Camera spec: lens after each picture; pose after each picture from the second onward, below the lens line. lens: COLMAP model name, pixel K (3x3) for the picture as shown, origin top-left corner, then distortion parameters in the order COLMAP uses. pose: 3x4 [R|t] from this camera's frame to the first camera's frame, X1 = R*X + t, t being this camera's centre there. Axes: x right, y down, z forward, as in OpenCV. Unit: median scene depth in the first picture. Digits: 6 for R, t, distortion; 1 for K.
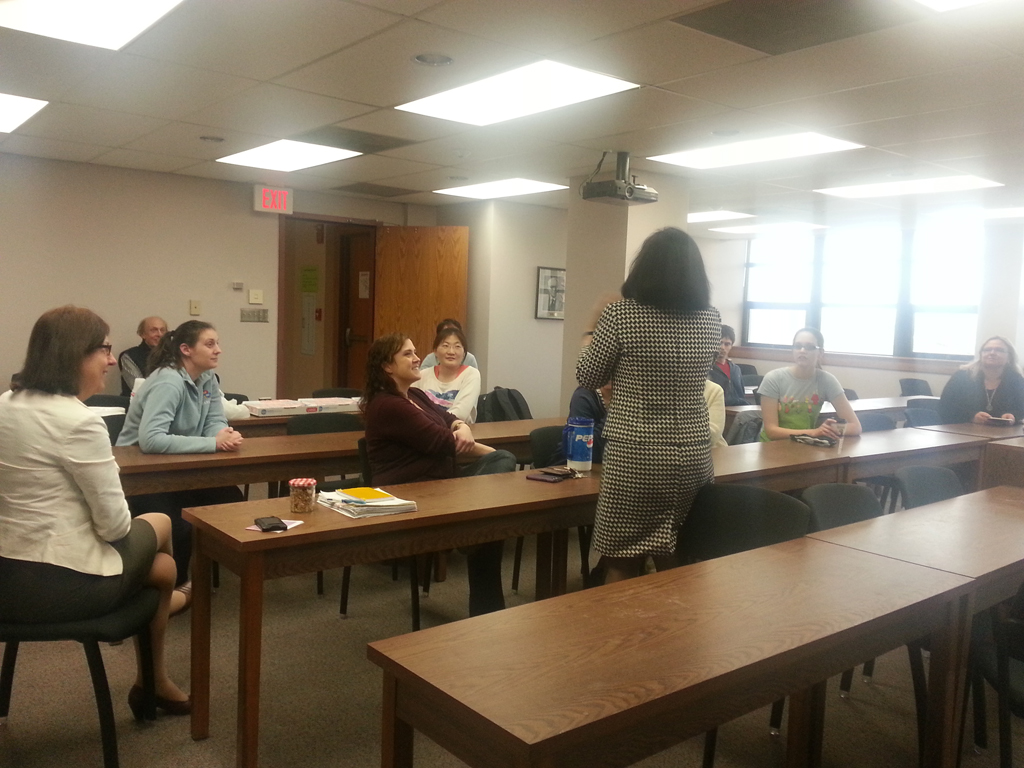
lens RADIAL K [[794.0, 0, 512.0], [0, 794.0, 384.0], [0, 0, 1]] dist [0.000279, -0.196974]
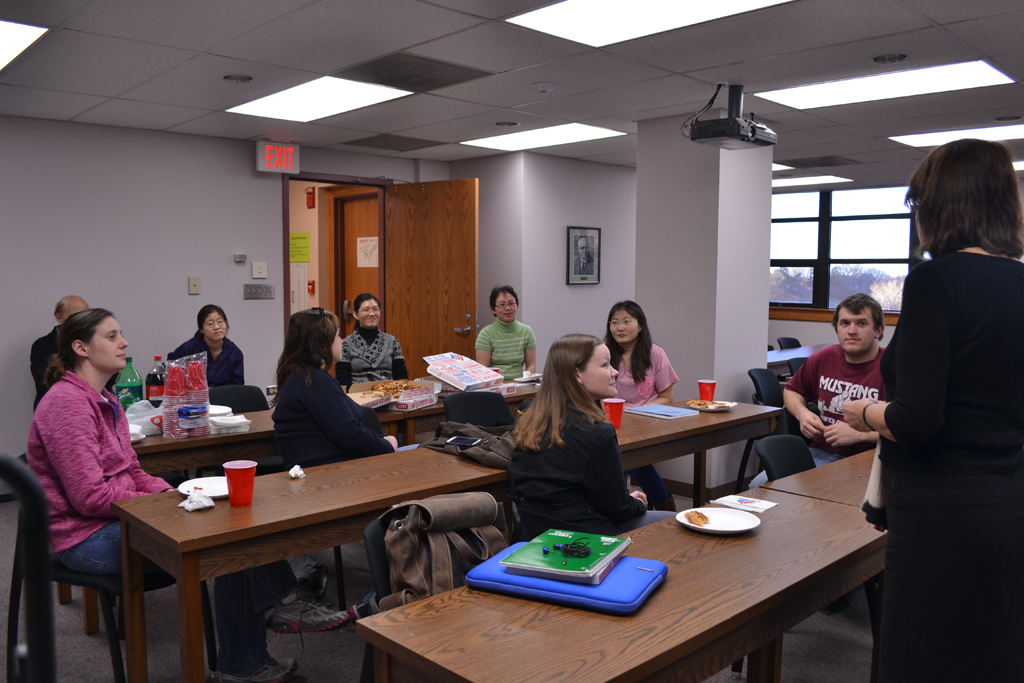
lens RADIAL K [[843.4, 0, 512.0], [0, 843.4, 341.5], [0, 0, 1]] dist [-0.185718, -0.001508]
pose [[0.999102, -0.031584, 0.028231, -0.077763], [0.031922, 0.999423, -0.011610, -0.014190], [-0.027848, 0.012501, 0.999534, 0.097466]]
